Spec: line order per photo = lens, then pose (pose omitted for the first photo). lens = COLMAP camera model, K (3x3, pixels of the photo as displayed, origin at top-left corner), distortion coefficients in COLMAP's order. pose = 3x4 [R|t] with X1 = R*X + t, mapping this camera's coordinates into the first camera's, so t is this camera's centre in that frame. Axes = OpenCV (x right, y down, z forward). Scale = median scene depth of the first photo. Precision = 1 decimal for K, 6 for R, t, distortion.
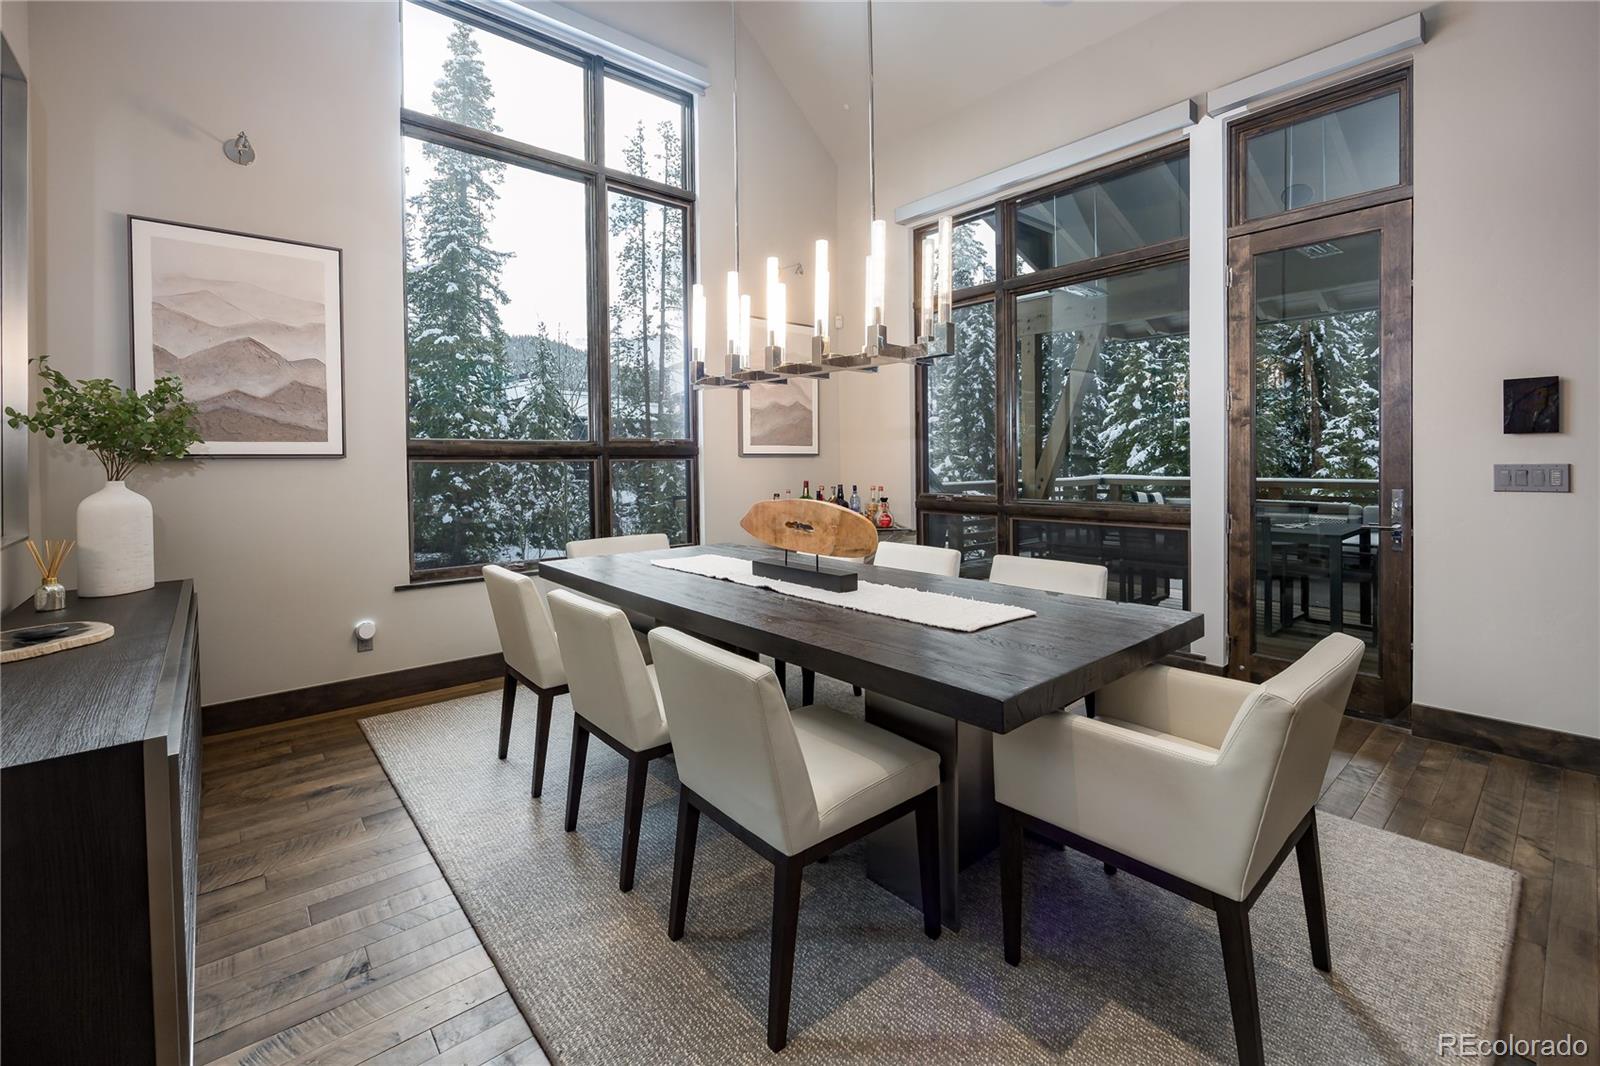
lens RADIAL K [[714.8, 0, 722.6], [0, 714.8, 460.1], [0, 0, 1]] dist [0.009206, 0.000787]
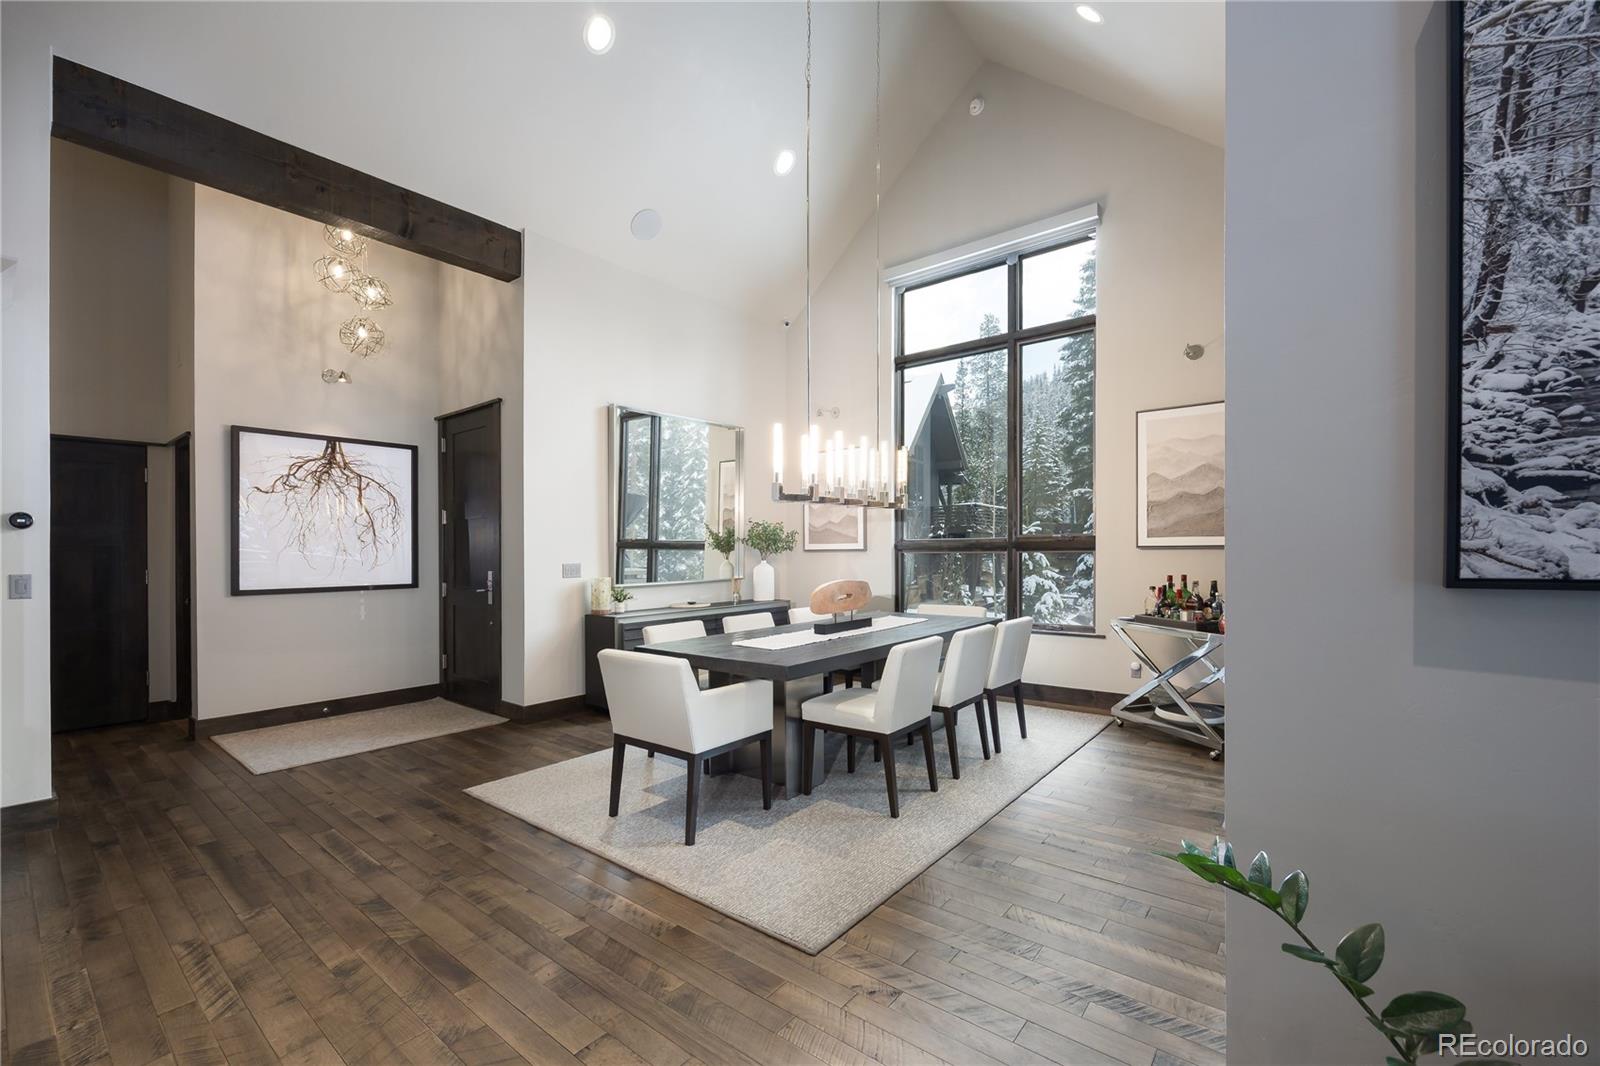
lens RADIAL K [[665.7, 0, 817.5], [0, 665.7, 557.9], [0, 0, 1]] dist [-0.000474, 0.000062]
pose [[0.215302, 0.017439, -0.976392, 0.971363], [0.010429, 0.999742, 0.020155, -0.017484], [0.976492, -0.014522, 0.215064, 0.368966]]
